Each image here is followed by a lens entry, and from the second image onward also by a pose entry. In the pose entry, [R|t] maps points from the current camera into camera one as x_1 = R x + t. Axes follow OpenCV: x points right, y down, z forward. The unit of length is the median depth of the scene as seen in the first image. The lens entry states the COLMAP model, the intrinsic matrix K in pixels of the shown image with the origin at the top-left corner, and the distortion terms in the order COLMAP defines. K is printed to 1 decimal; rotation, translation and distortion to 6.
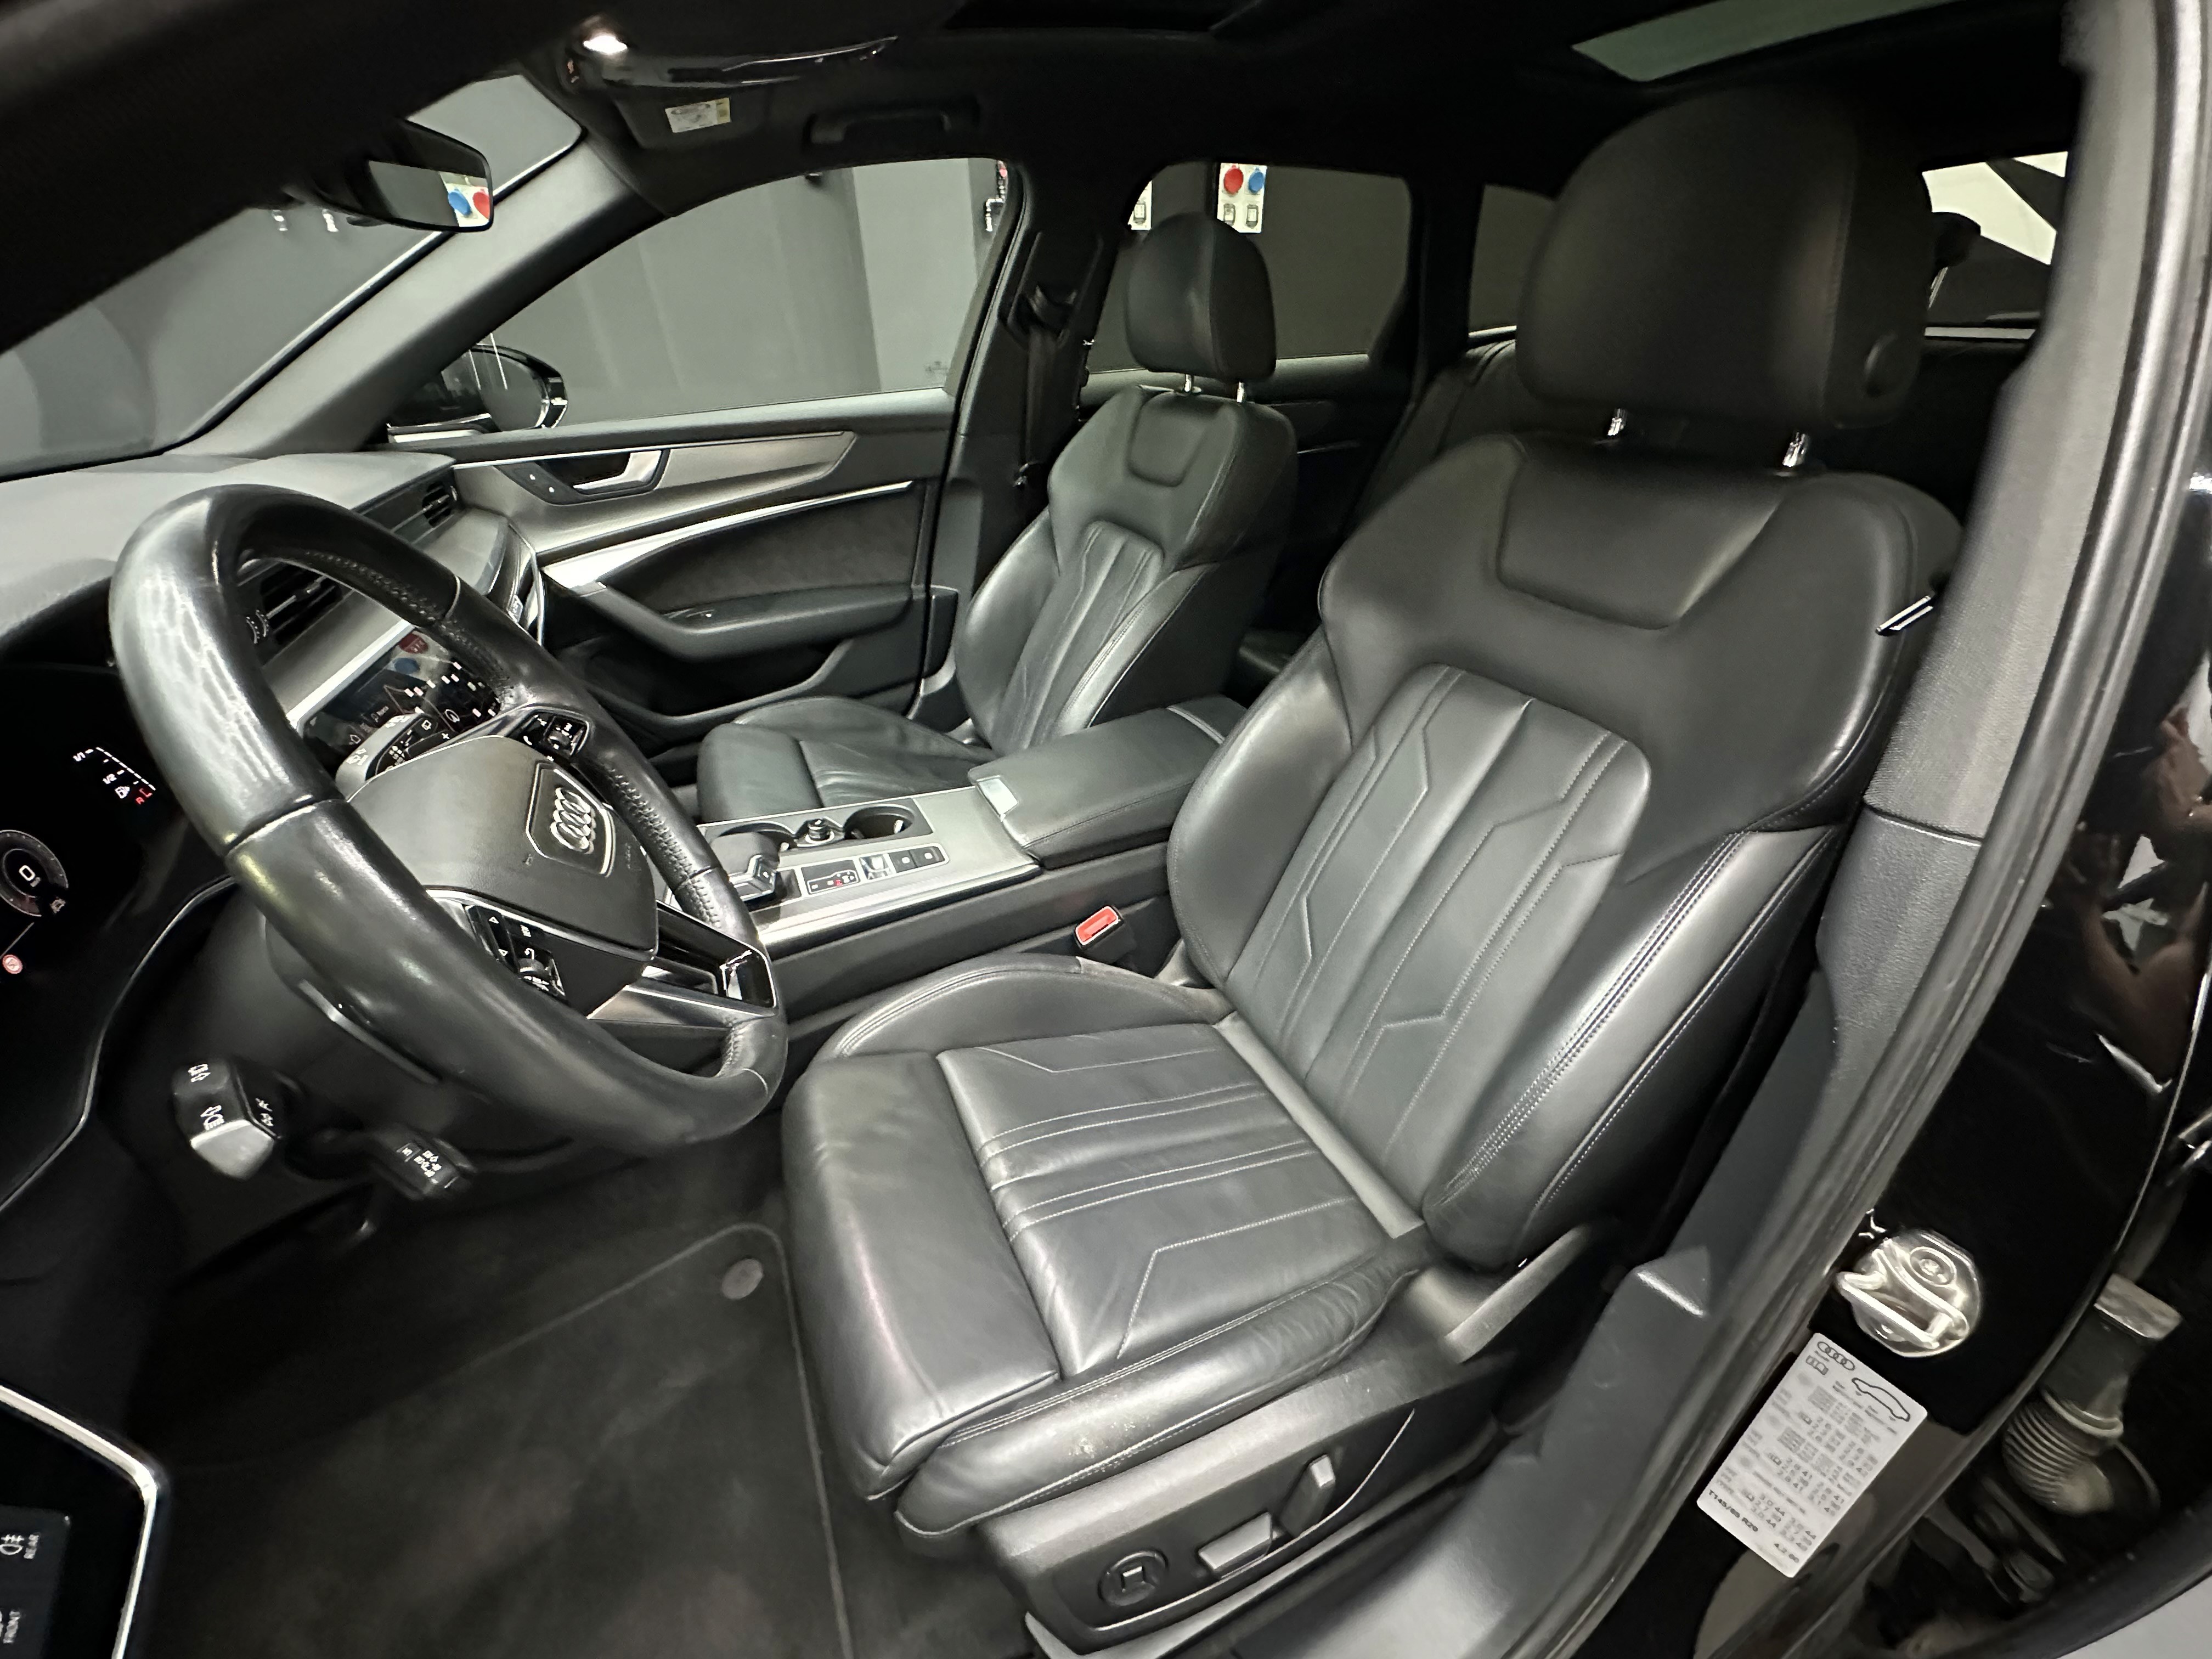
lens RADIAL K [[892.1, 0, 1106.0], [0, 892.1, 829.5], [0, 0, 1]] dist [0.000458, 0.000092]
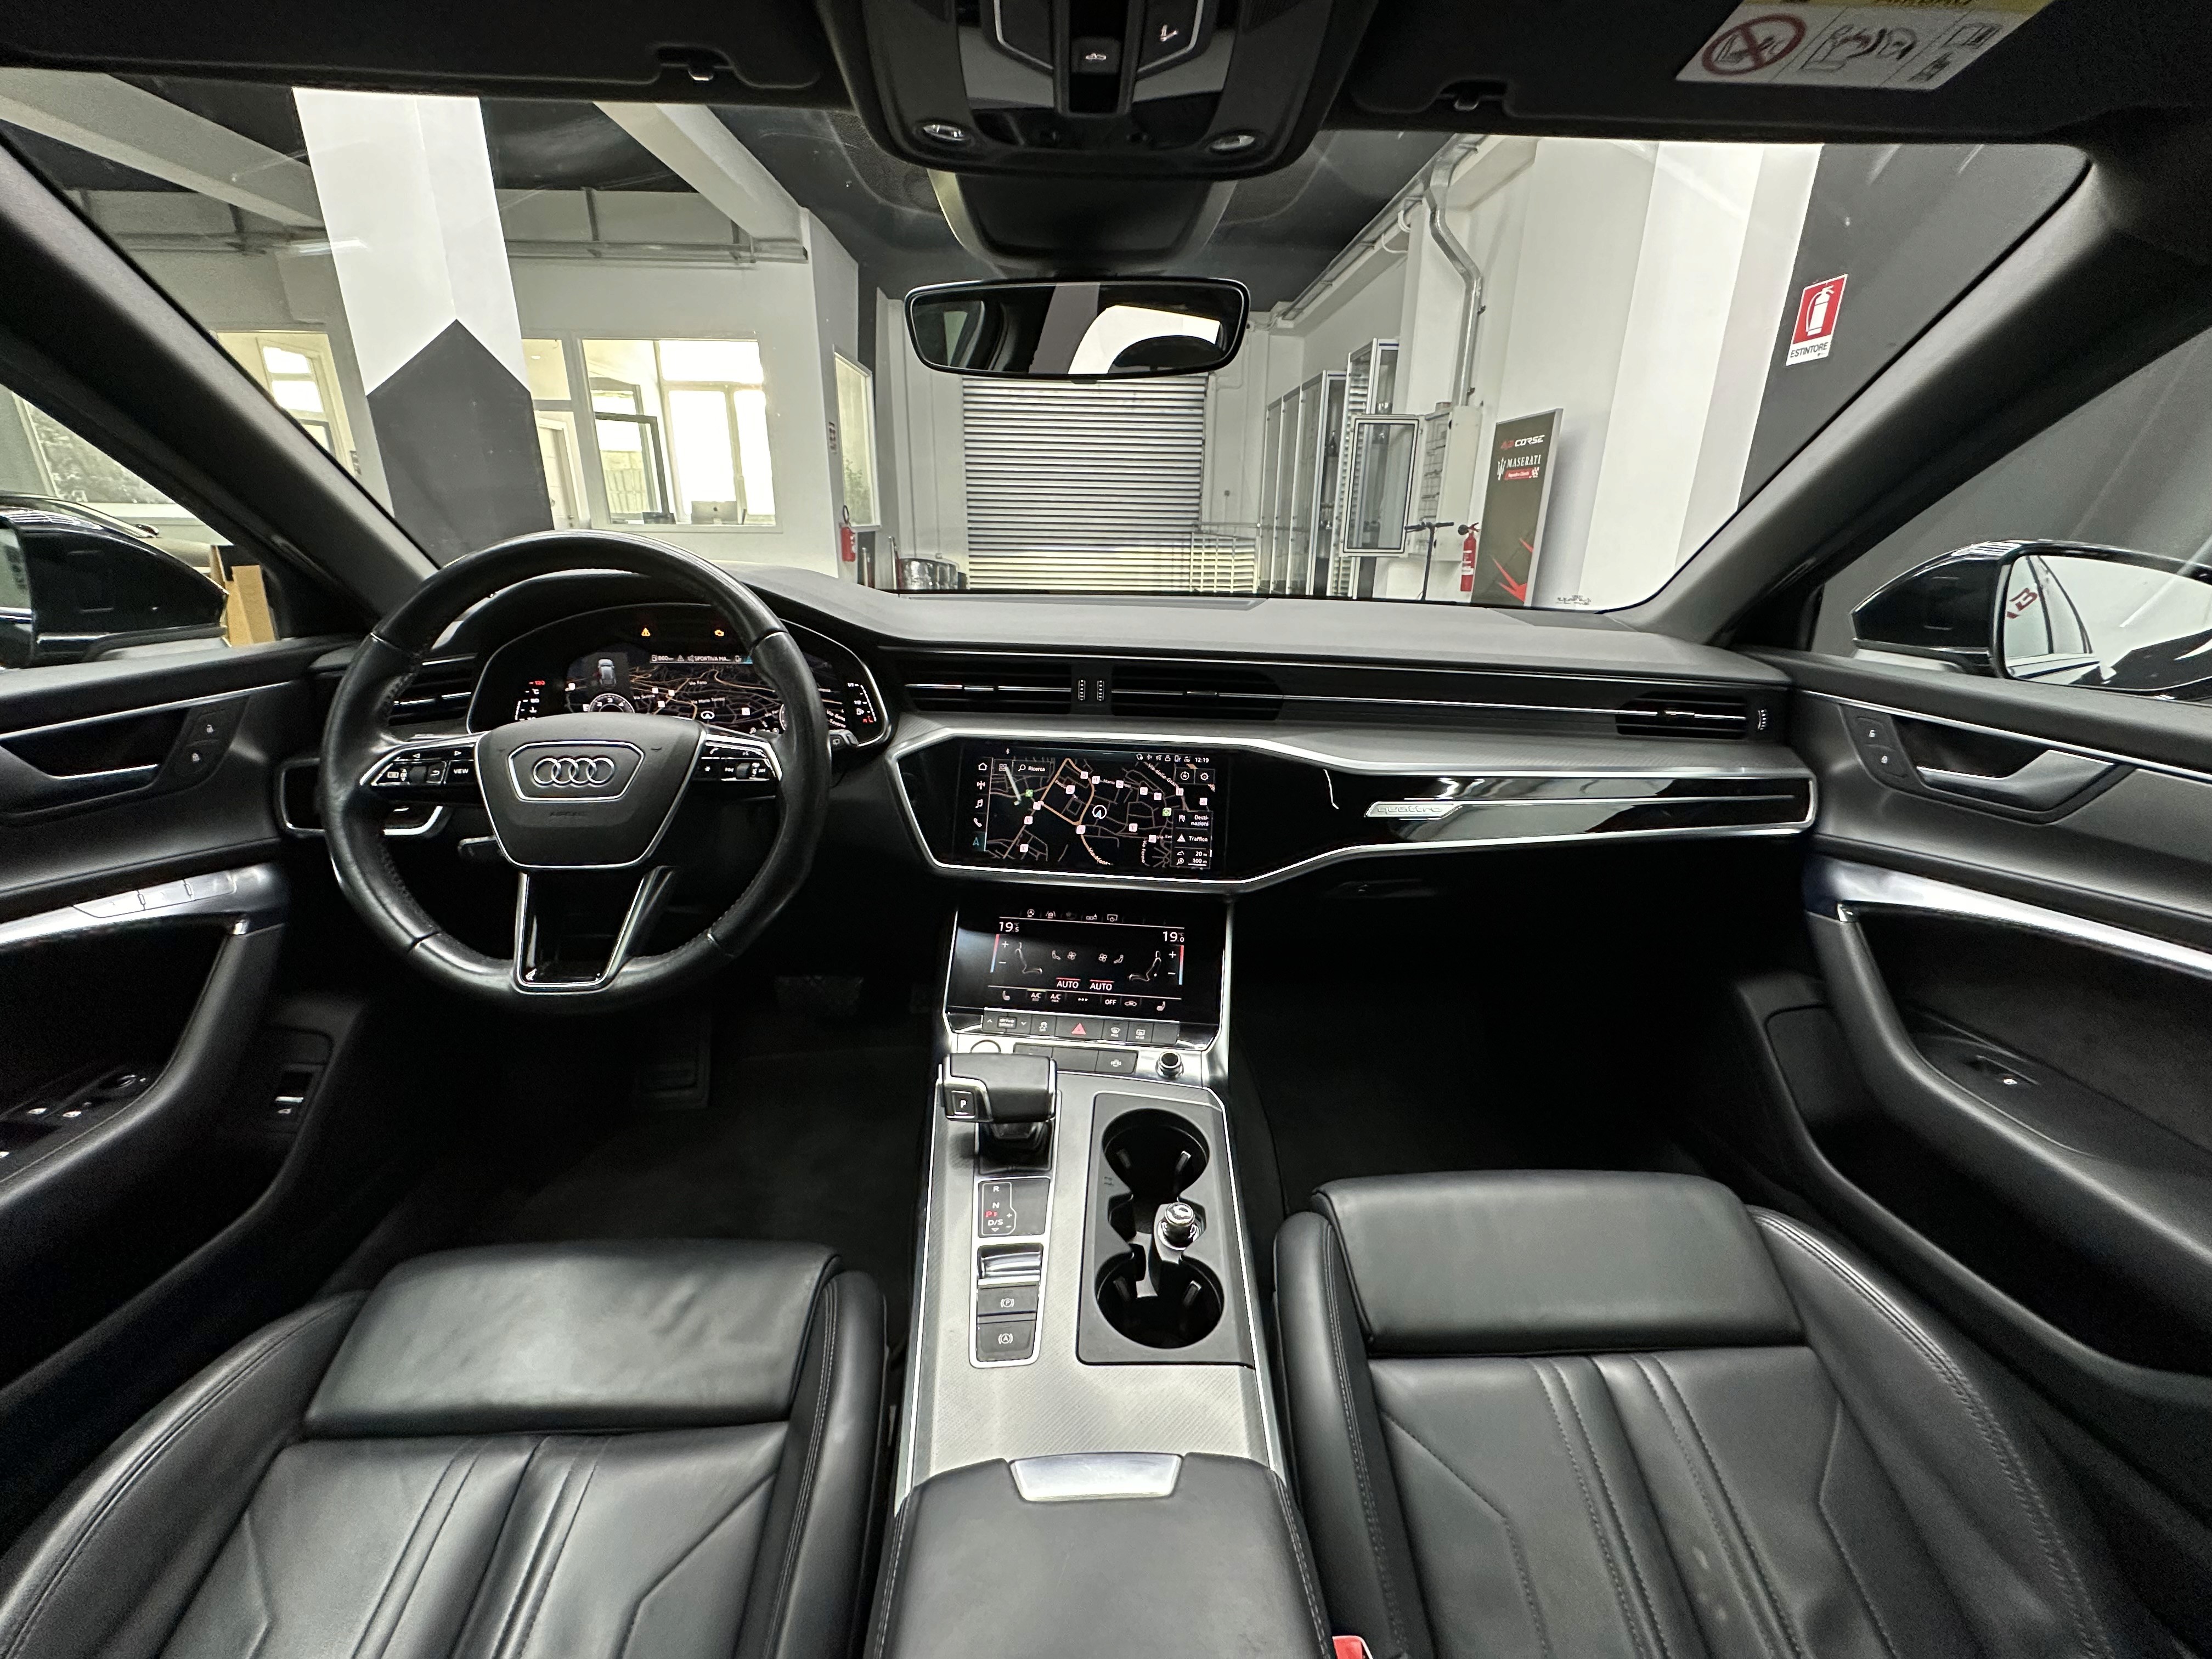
lens RADIAL K [[892.1, 0, 1106.0], [0, 892.1, 829.5], [0, 0, 1]] dist [0.000458, 0.000092]
pose [[-0.395341, 0.302647, -0.867243, 0.195245], [-0.486769, 0.731649, 0.477227, -0.592111], [0.778949, 0.610814, -0.141931, 1.099910]]
